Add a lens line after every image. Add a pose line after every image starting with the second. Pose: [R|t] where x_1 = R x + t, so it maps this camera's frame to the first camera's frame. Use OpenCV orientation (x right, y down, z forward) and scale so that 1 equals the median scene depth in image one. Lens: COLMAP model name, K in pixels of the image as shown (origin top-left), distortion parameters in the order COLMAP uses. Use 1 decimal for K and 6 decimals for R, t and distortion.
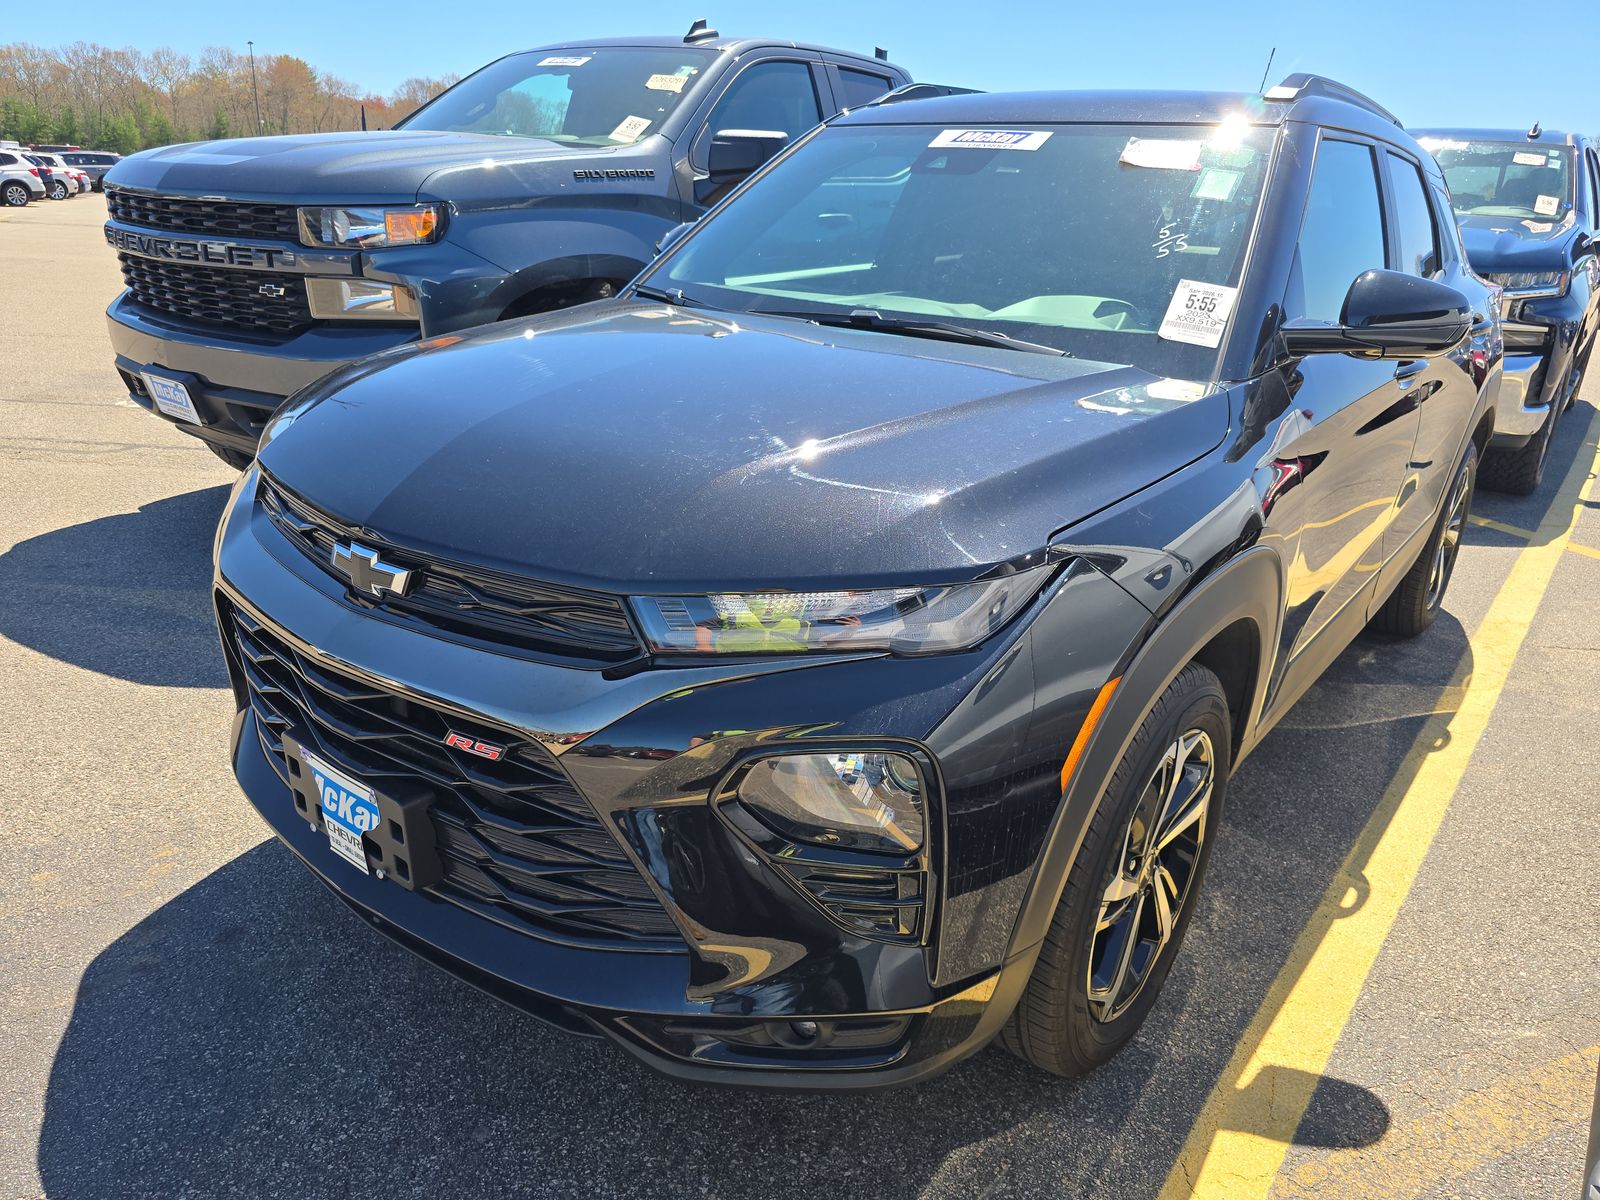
lens RADIAL K [[1090.1, 0, 786.4], [0, 1090.1, 606.2], [0, 0, 1]] dist [0.028713, -0.018014]
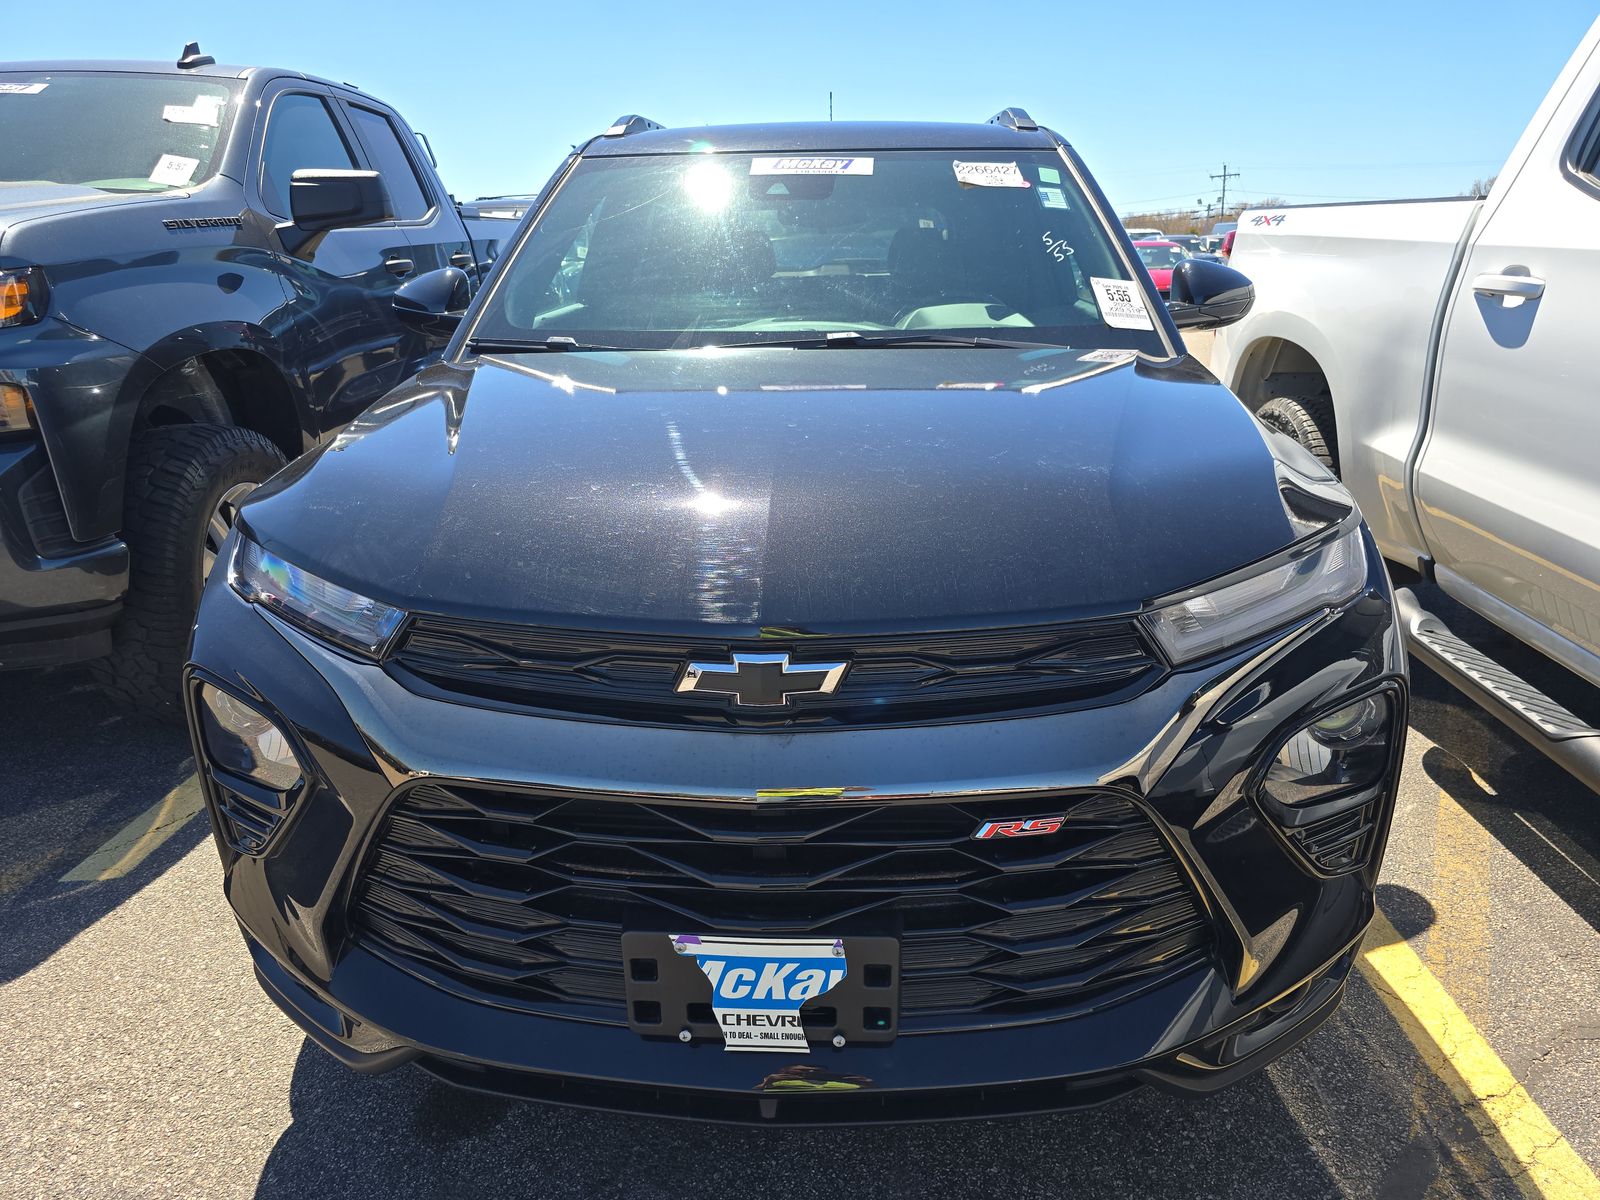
lens RADIAL K [[1090.1, 0, 791.2], [0, 1090.1, 594.4], [0, 0, 1]] dist [0.028713, -0.018014]
pose [[0.815166, -0.223124, 0.534528, -0.510498], [0.247816, 0.968449, 0.026328, -0.072042], [-0.523537, 0.111003, 0.844741, 0.197769]]
